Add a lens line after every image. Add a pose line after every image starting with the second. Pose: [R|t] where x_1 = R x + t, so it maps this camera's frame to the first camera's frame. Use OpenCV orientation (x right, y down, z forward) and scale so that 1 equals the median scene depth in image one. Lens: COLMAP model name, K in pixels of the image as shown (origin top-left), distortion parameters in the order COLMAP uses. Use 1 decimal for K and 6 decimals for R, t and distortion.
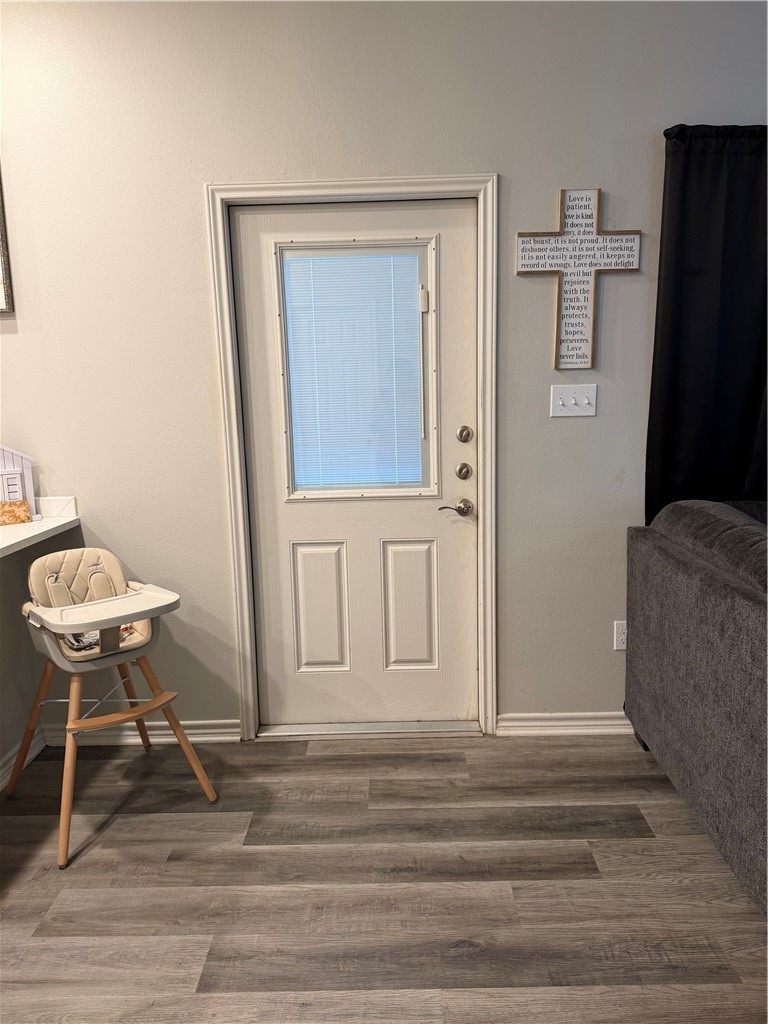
lens RADIAL K [[728.7, 0, 387.0], [0, 728.7, 510.4], [0, 0, 1]] dist [0.025721, -0.019205]
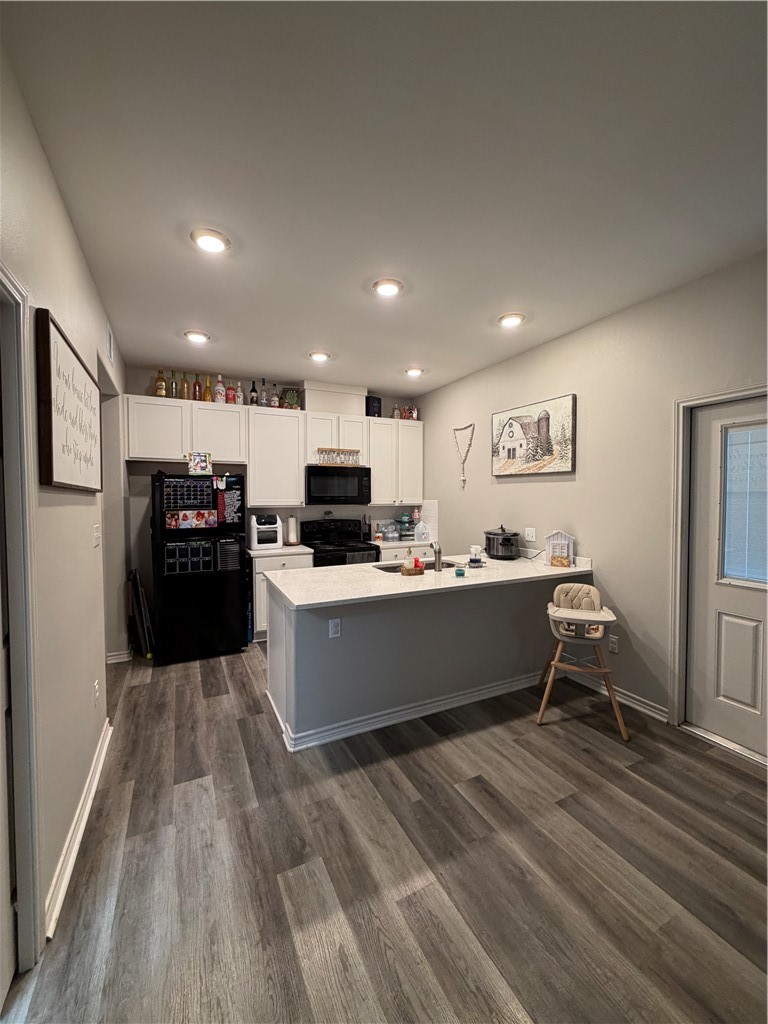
lens RADIAL K [[406.3, 0, 387.9], [0, 406.3, 512.5], [0, 0, 1]] dist [0.002889, 0.000615]
pose [[0.471993, 0.060786, -0.879504, 0.317604], [-0.158827, 0.987160, -0.017009, -0.040386], [0.867177, 0.147718, 0.475587, -0.053078]]
